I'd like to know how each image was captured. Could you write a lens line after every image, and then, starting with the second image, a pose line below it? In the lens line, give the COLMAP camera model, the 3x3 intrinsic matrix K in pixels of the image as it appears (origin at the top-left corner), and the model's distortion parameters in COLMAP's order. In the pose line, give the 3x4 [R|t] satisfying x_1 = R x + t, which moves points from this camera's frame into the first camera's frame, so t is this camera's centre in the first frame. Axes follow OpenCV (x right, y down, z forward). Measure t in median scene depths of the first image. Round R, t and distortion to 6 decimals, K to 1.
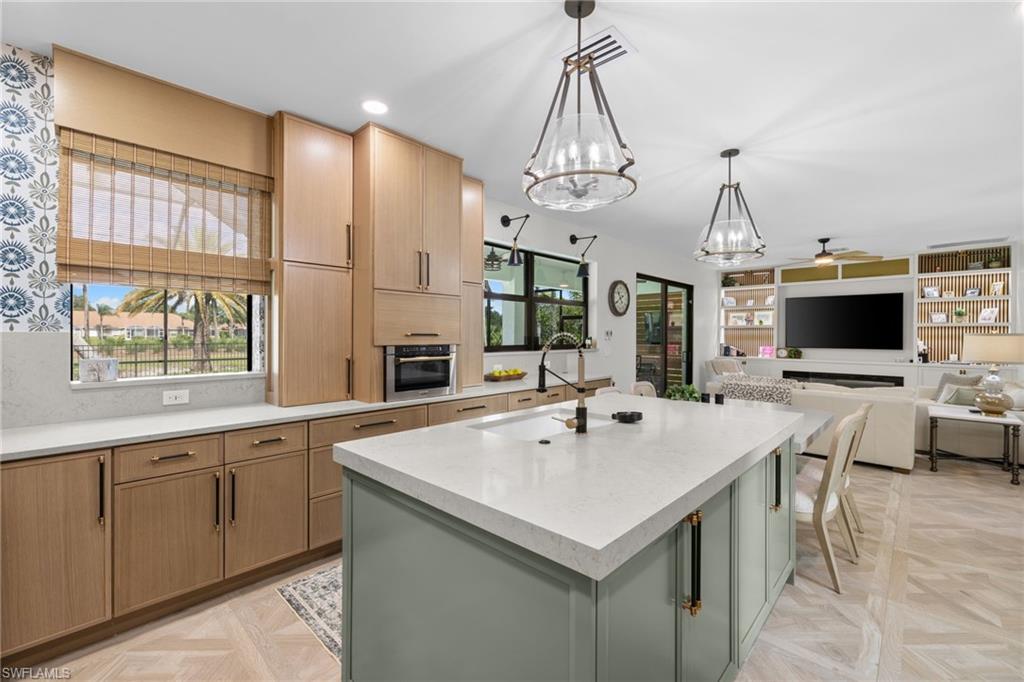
lens RADIAL K [[431.7, 0, 506.7], [0, 431.7, 332.7], [0, 0, 1]] dist [-0.000959, -0.000166]
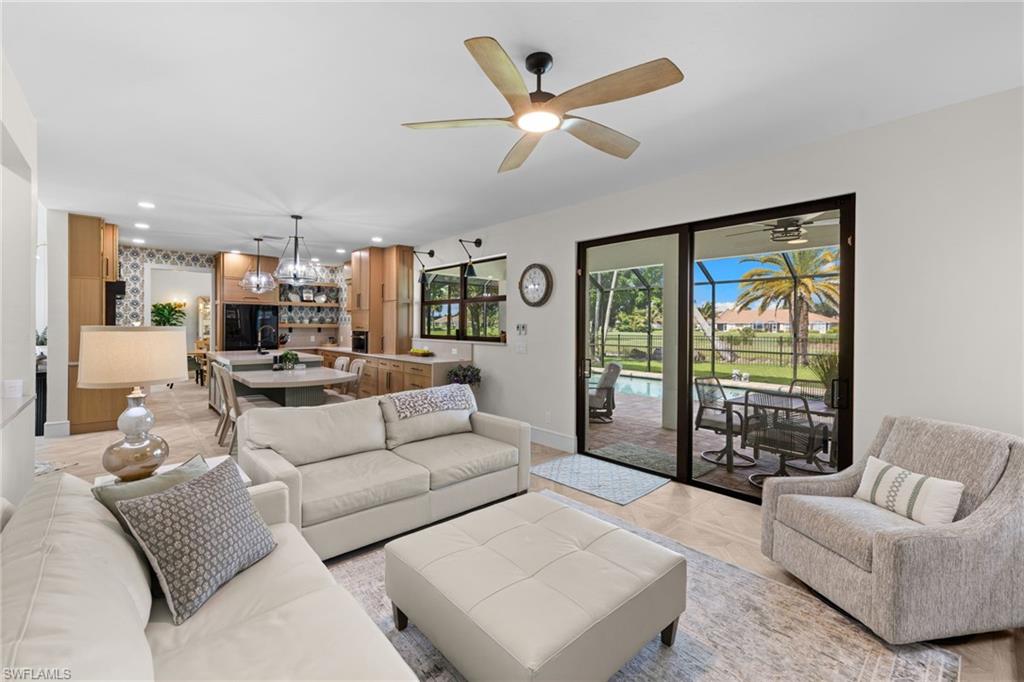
lens RADIAL K [[433.5, 0, 511.9], [0, 433.5, 328.4], [0, 0, 1]] dist [-0.003402, -0.000276]
pose [[-0.073035, 0.001957, -0.997327, 0.952523], [-0.003096, 0.999993, 0.002189, 0.001631], [0.997325, 0.003247, -0.073029, 0.880577]]
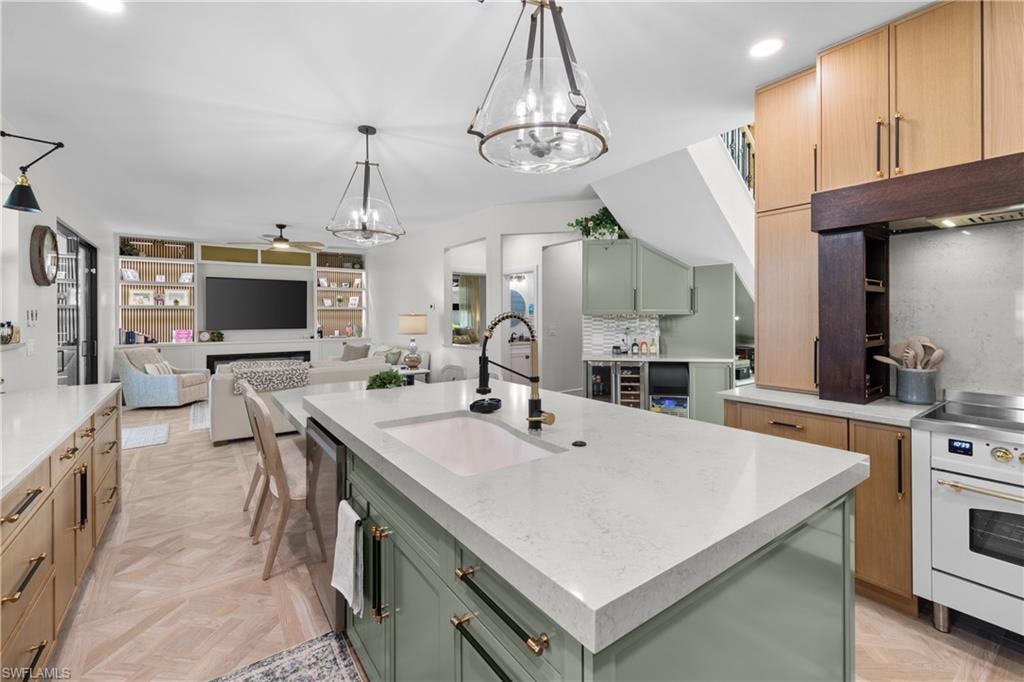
lens RADIAL K [[440.1, 0, 502.7], [0, 440.1, 317.1], [0, 0, 1]] dist [-0.000670, 0.000634]
pose [[0.198018, -0.006125, 0.980179, -0.182018], [0.000879, 0.999981, 0.006071, 0.000956], [-0.980198, -0.000340, 0.198020, 0.227506]]
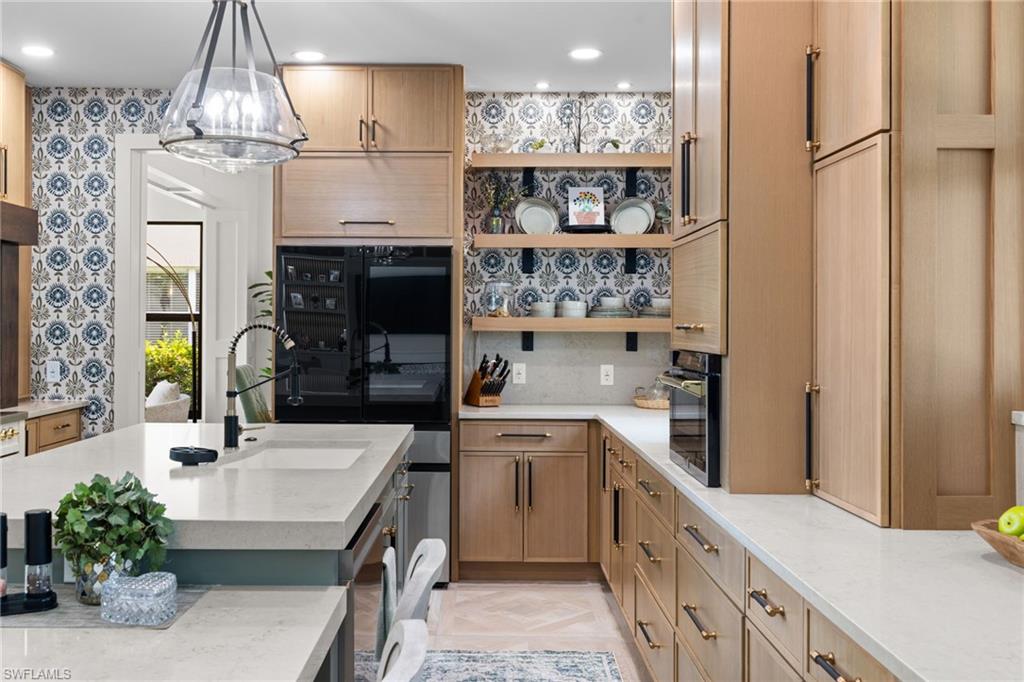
lens RADIAL K [[1005.7, 0, 464.3], [0, 1005.7, 319.0], [0, 0, 1]] dist [-0.002919, 0.010655]
pose [[-0.738515, -0.011604, -0.674137, 0.285017], [-0.004334, 0.999913, -0.012463, 0.003848], [0.674223, -0.006283, -0.738501, 0.684992]]
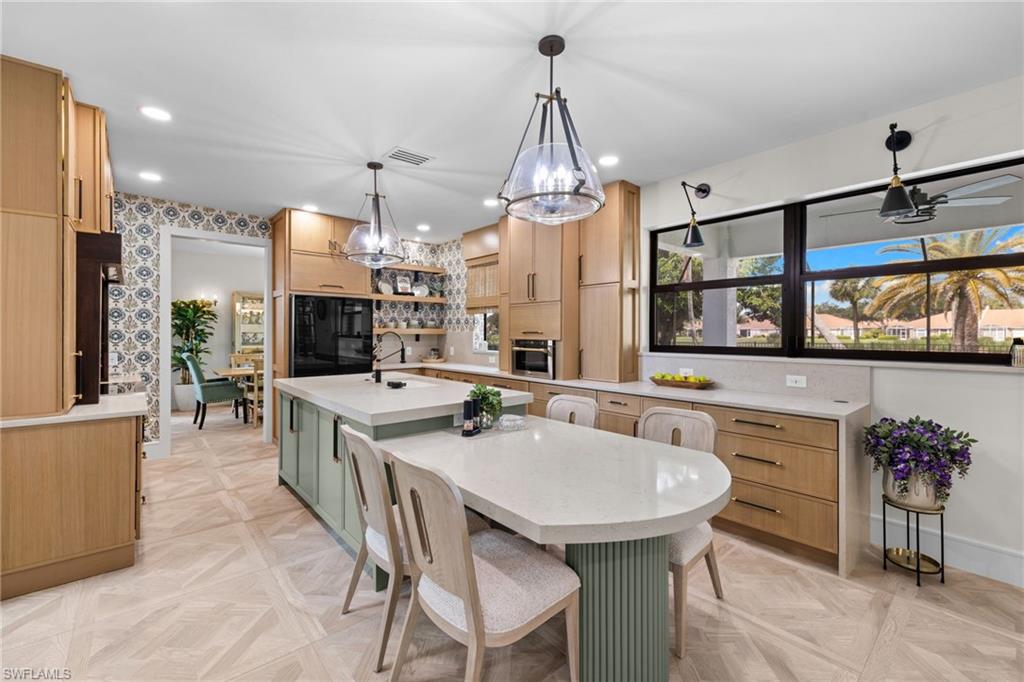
lens RADIAL K [[431.7, 0, 506.7], [0, 431.7, 332.7], [0, 0, 1]] dist [-0.000959, -0.000166]
pose [[-0.098130, -0.003556, -0.995167, 0.521214], [0.001560, 0.999992, -0.003728, 0.004487], [0.995172, -0.001918, -0.098124, 0.452743]]
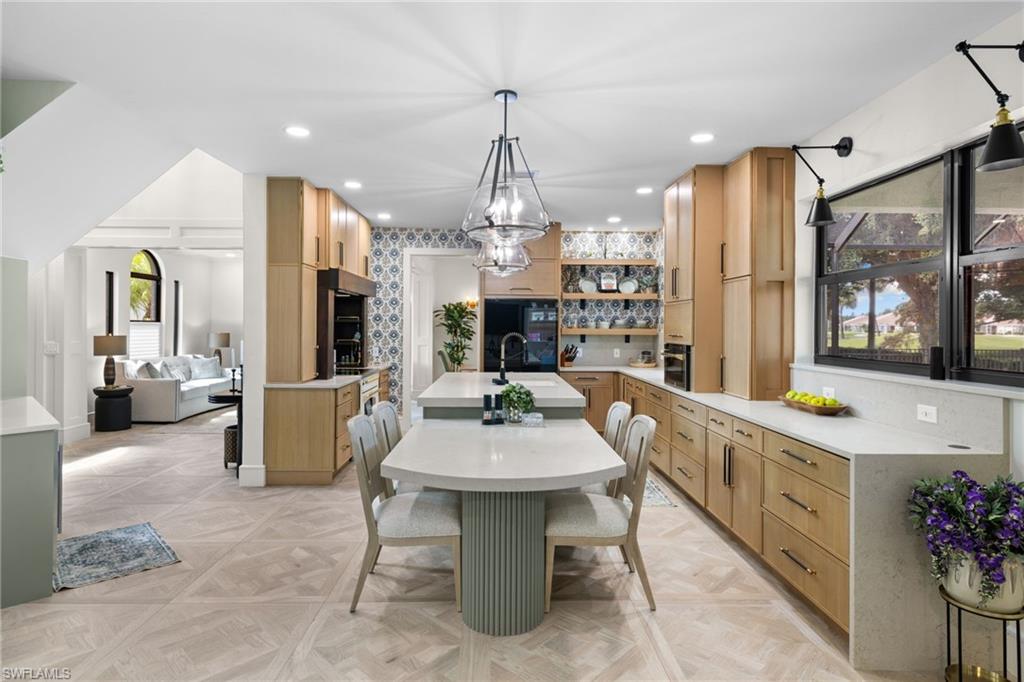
lens RADIAL K [[559.5, 0, 508.2], [0, 559.5, 325.9], [0, 0, 1]] dist [0.002265, 0.001537]
pose [[-0.709708, -0.009093, -0.704437, 0.540540], [-0.005459, 0.999958, -0.007408, -0.003926], [0.704474, -0.001412, -0.709728, 0.767303]]
